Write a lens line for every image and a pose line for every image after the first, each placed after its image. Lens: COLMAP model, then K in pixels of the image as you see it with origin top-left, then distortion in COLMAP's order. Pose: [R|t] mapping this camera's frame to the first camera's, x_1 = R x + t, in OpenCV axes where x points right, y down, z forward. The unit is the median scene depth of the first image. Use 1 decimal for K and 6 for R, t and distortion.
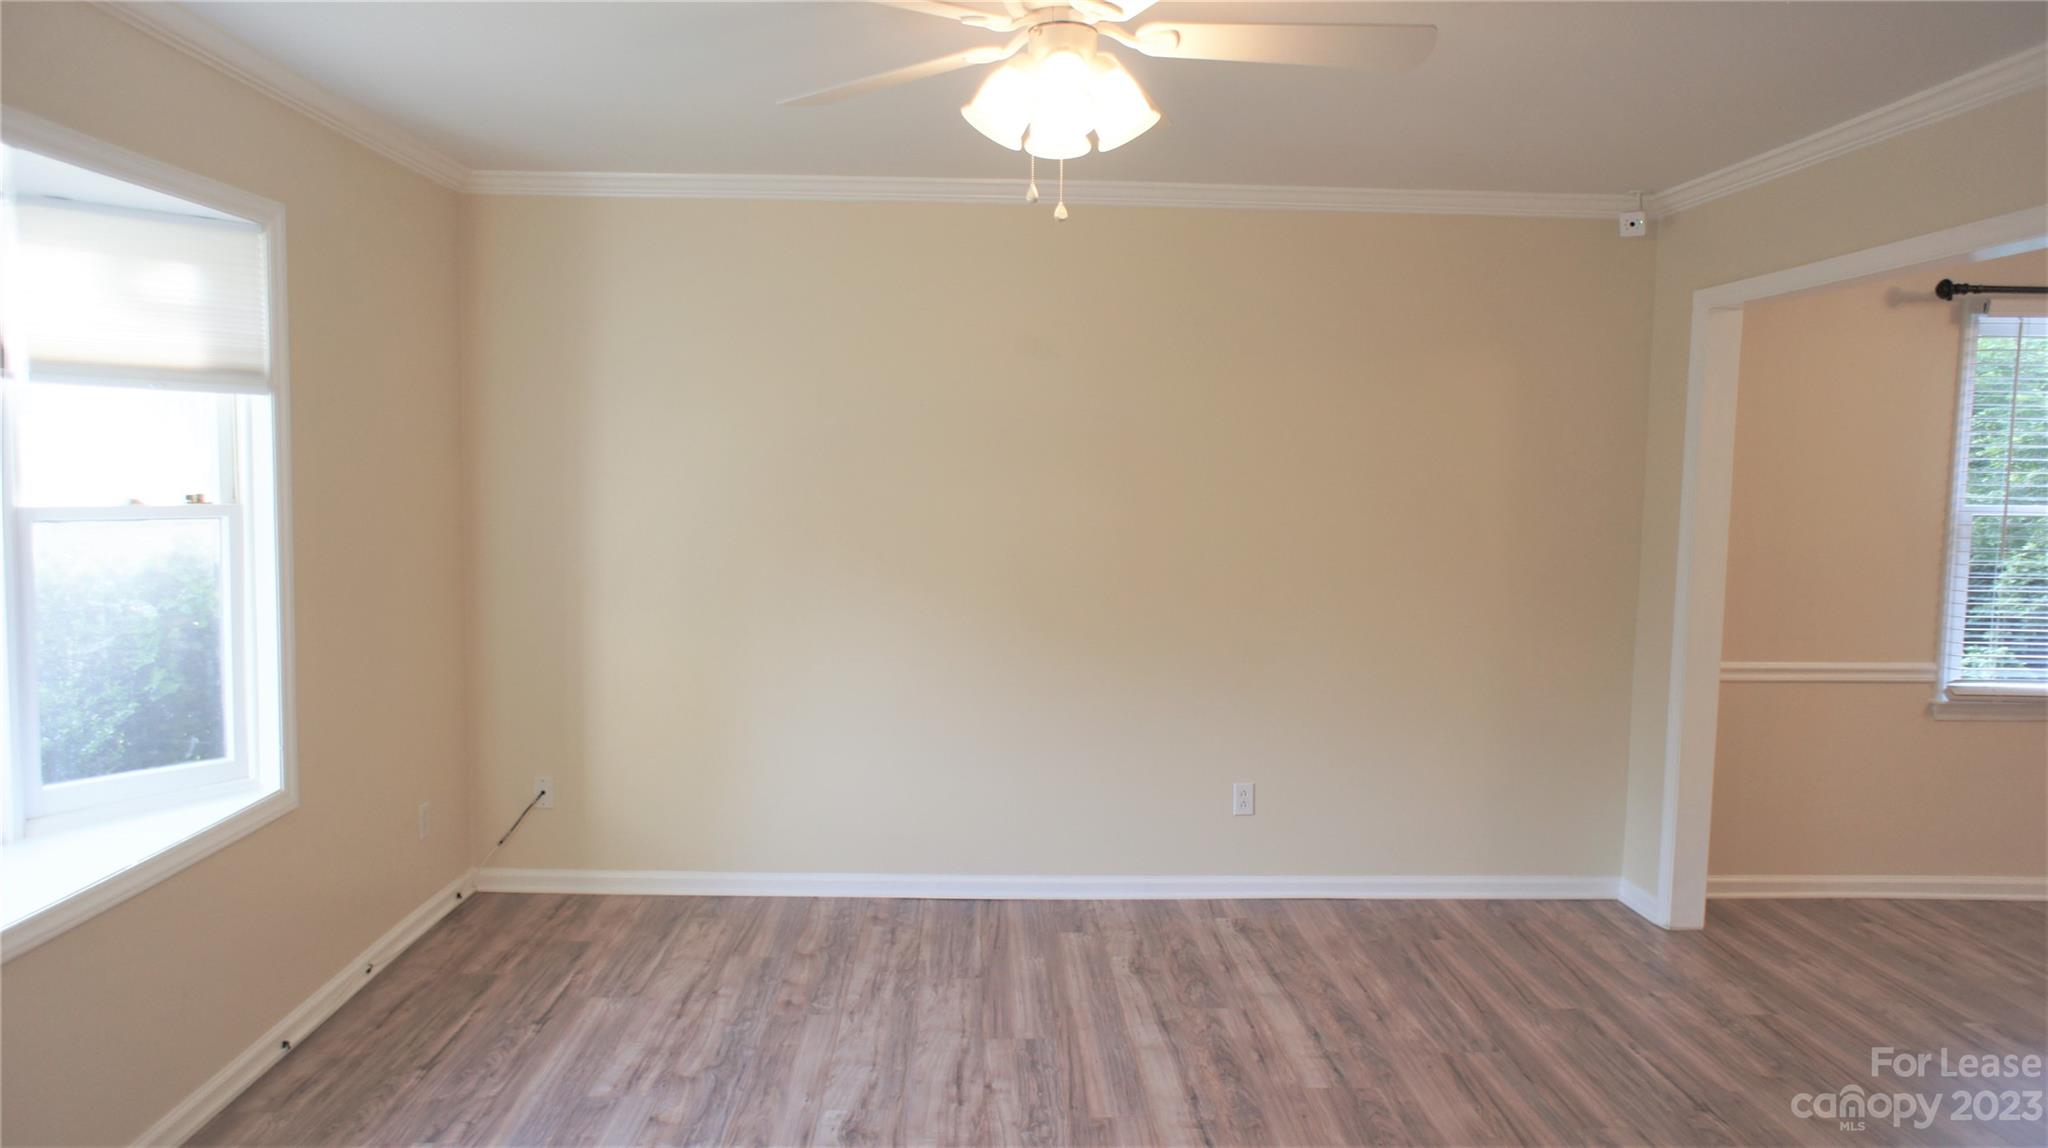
lens RADIAL K [[1388.0, 0, 1013.0], [0, 1388.0, 575.3], [0, 0, 1]] dist [-0.065674, 0.088835]
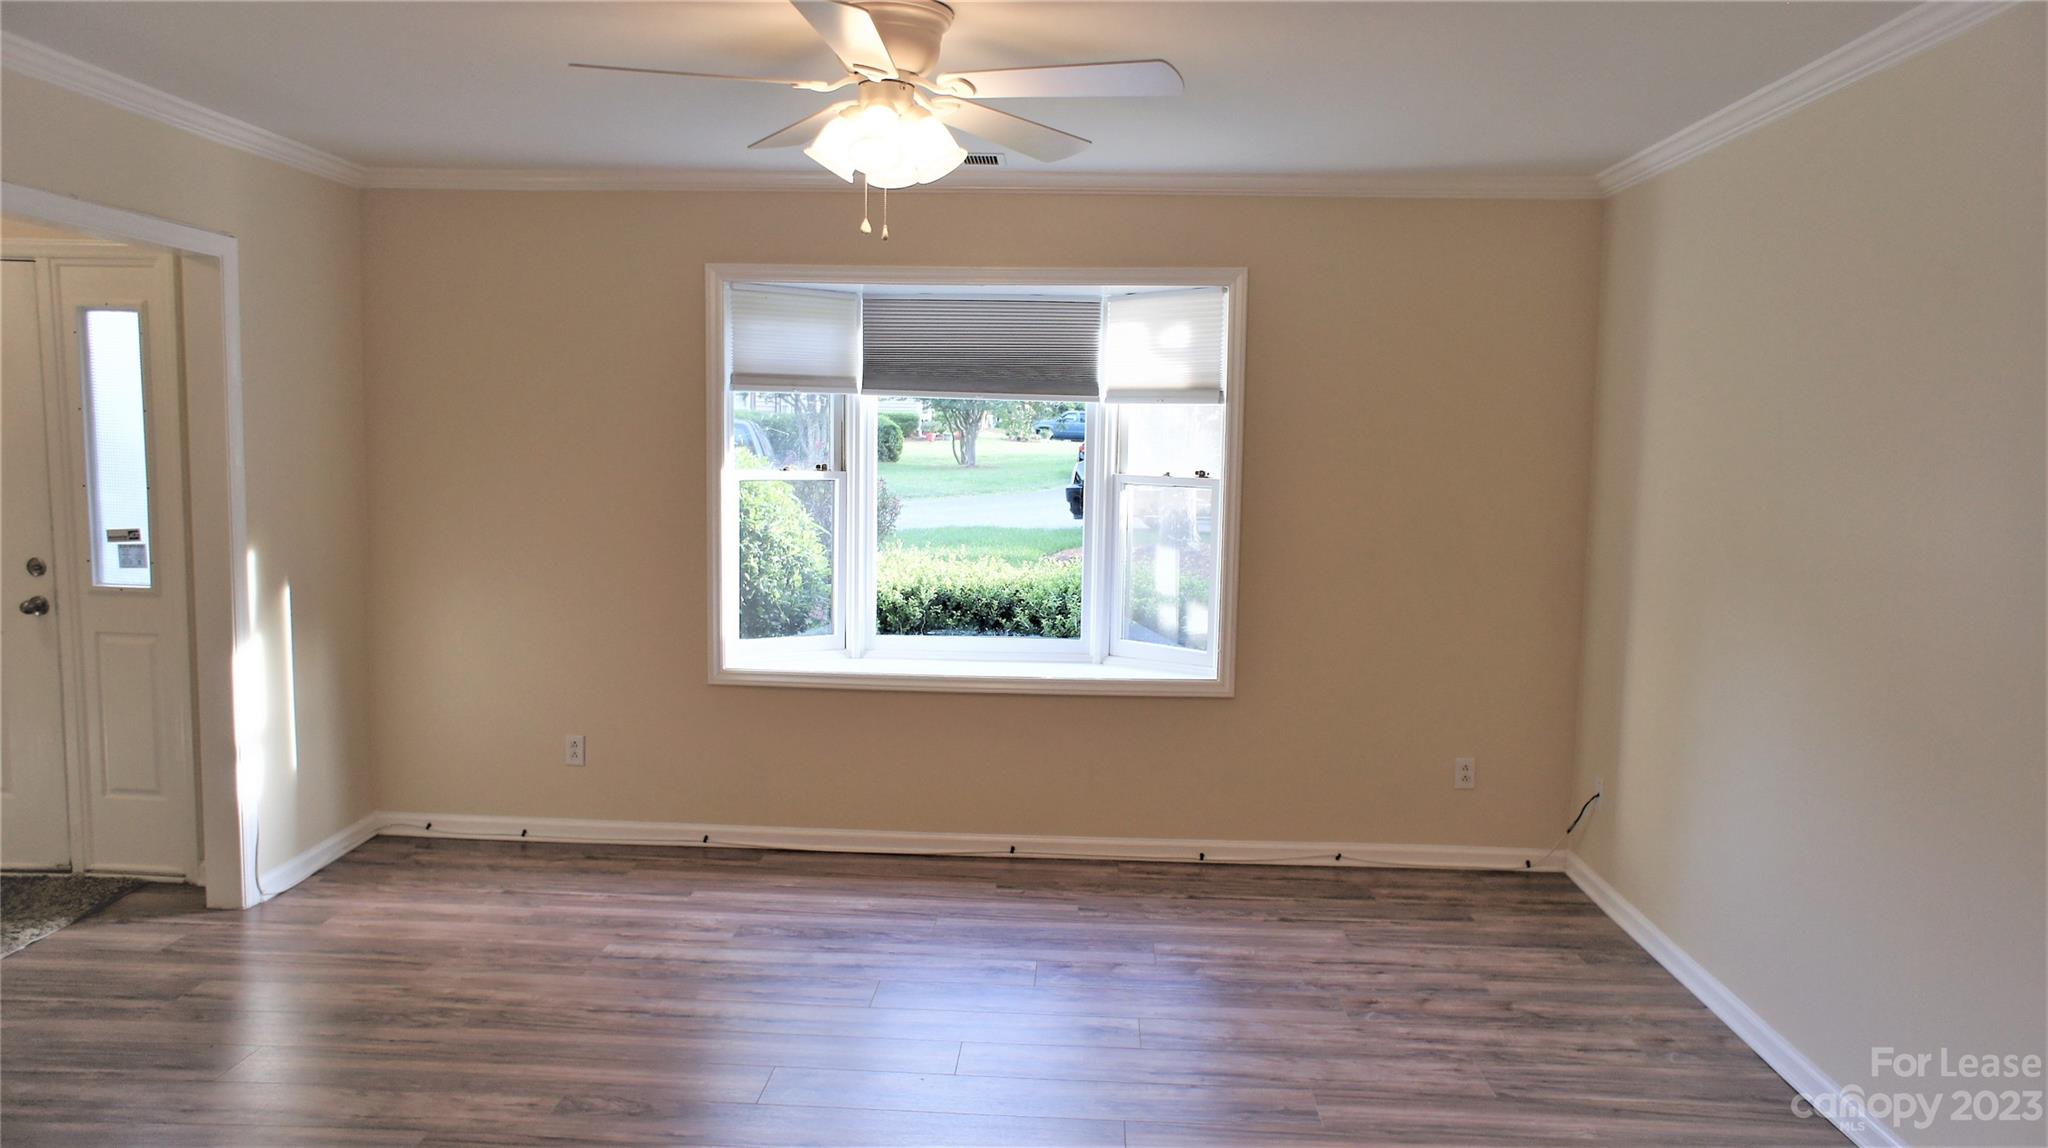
lens RADIAL K [[1388.0, 0, 1012.5], [0, 1388.0, 565.6], [0, 0, 1]] dist [-0.065674, 0.088835]
pose [[-0.081520, 0.075128, -0.993836, 0.772962], [-0.102938, 0.991188, 0.083371, -0.050688], [0.991342, 0.109100, -0.073068, 0.752488]]
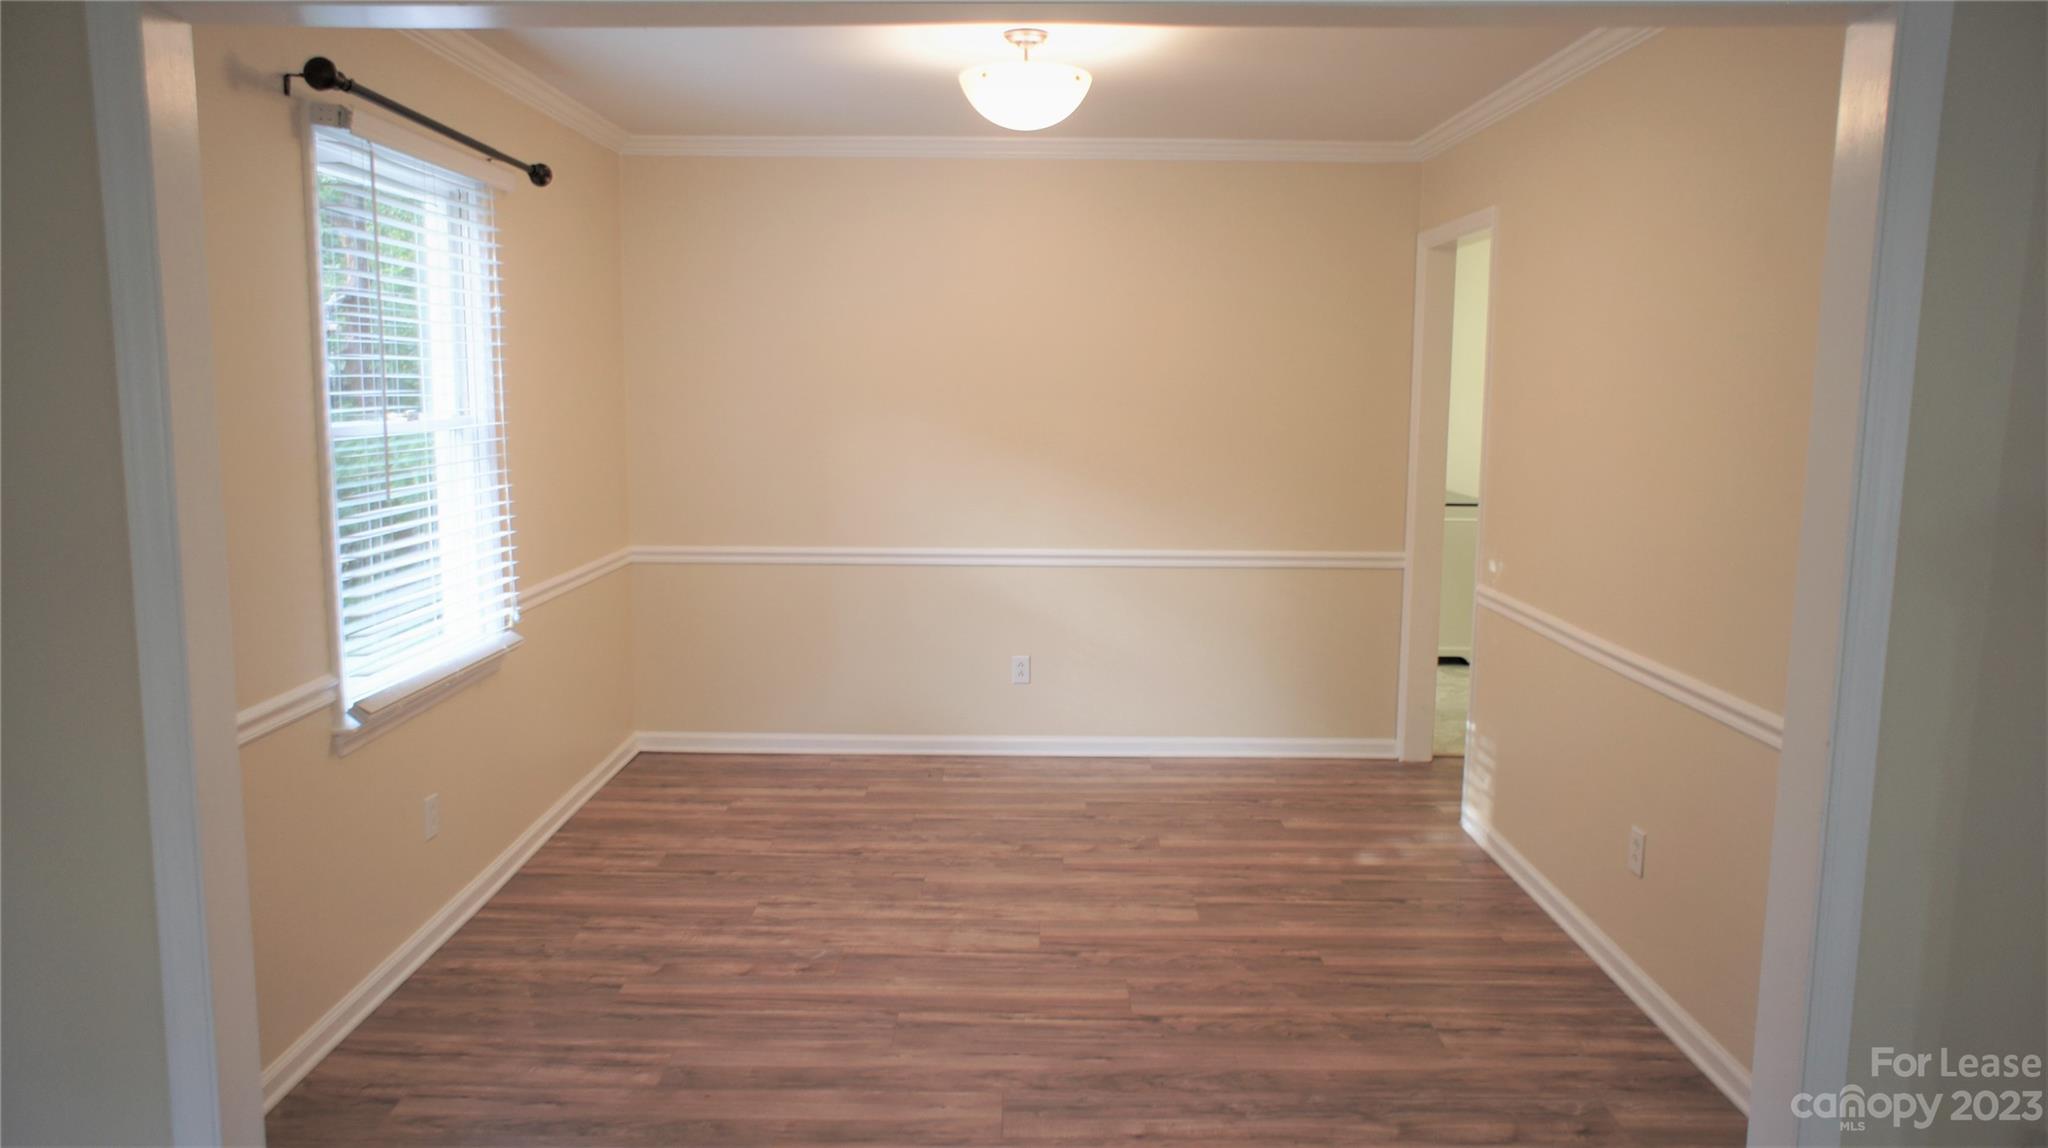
lens RADIAL K [[1388.0, 0, 1008.9], [0, 1388.0, 570.7], [0, 0, 1]] dist [-0.065674, 0.088835]
pose [[0.037687, -0.149041, 0.988113, 0.062521], [0.077230, 0.986292, 0.145821, -0.063639], [-0.996301, 0.070816, 0.048681, 0.774945]]
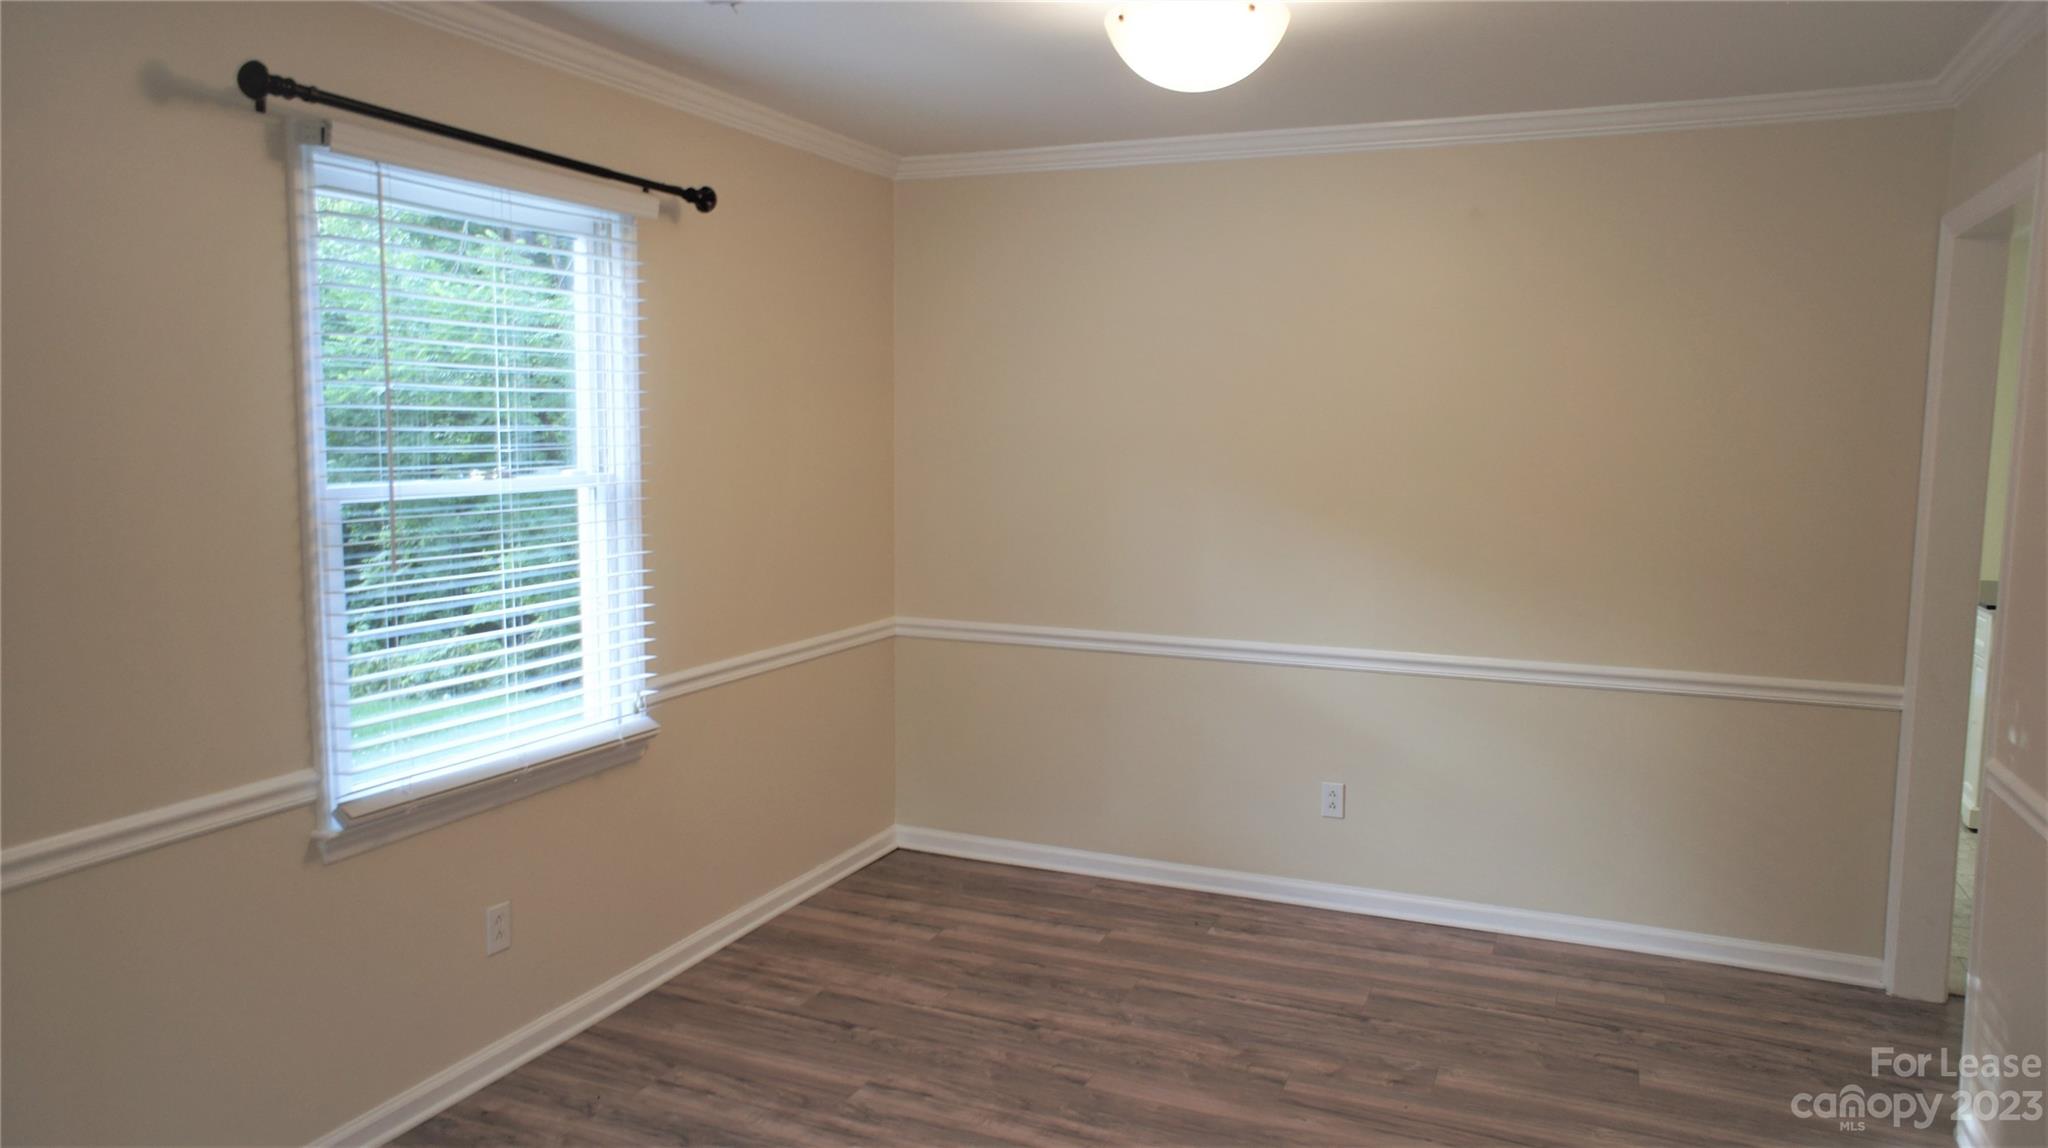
lens RADIAL K [[1388.0, 0, 1017.8], [0, 1388.0, 571.1], [0, 0, 1]] dist [-0.065674, 0.088835]
pose [[0.426013, -0.106634, 0.898411, 0.354820], [0.074599, 0.993788, 0.082581, -0.049901], [-0.901636, 0.031840, 0.431322, 0.588294]]
